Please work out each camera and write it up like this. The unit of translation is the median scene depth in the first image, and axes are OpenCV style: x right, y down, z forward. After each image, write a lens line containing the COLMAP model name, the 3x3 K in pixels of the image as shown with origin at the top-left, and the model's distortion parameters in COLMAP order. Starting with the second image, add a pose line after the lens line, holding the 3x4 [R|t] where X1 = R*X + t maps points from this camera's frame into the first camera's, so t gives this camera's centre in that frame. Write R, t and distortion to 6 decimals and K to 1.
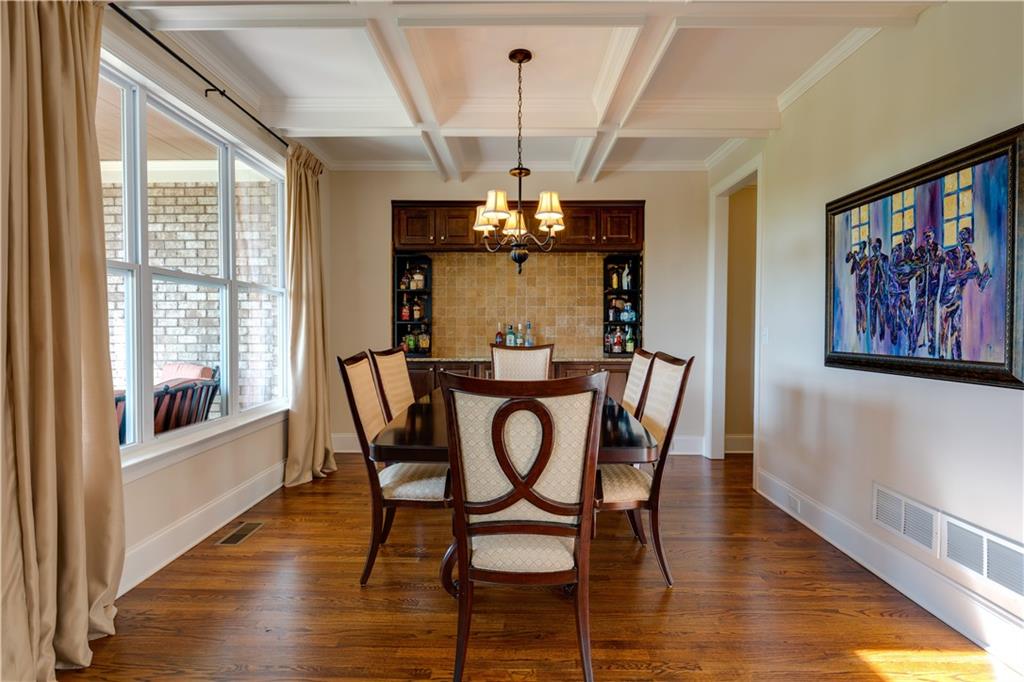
lens RADIAL K [[445.9, 0, 512.0], [0, 445.9, 341.0], [0, 0, 1]] dist [-0.017869, 0.000280]
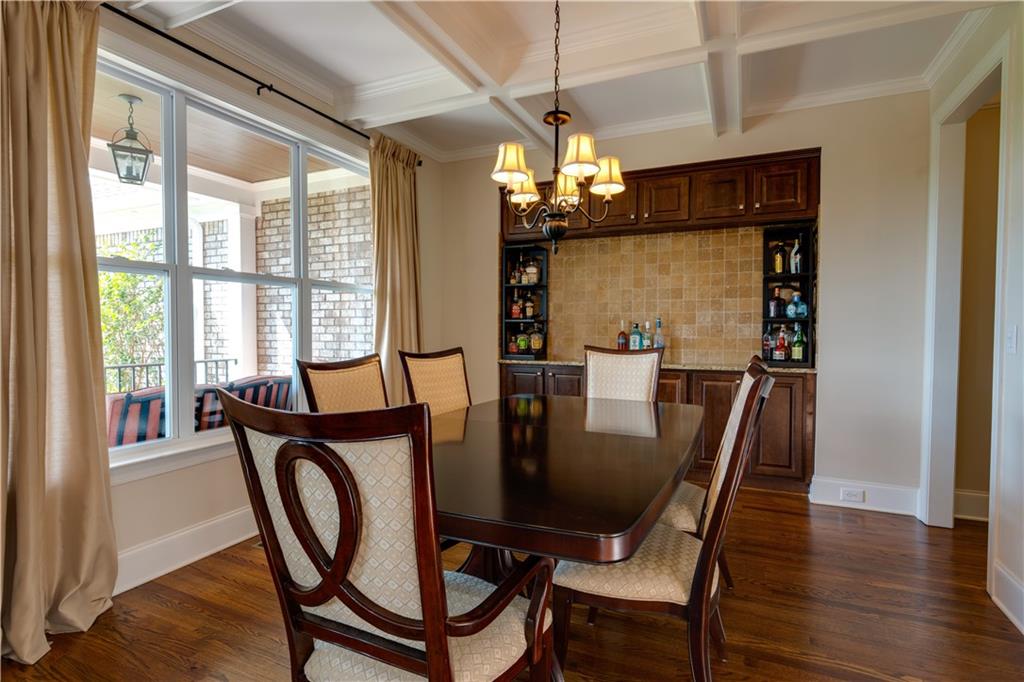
lens RADIAL K [[480.0, 0, 491.6], [0, 480.0, 340.0], [0, 0, 1]] dist [-0.012784, 0.000604]
pose [[0.926250, 0.009259, -0.376796, 0.089710], [-0.010167, 0.999948, -0.000419, -0.001562], [0.376772, 0.004219, 0.926296, 0.084805]]
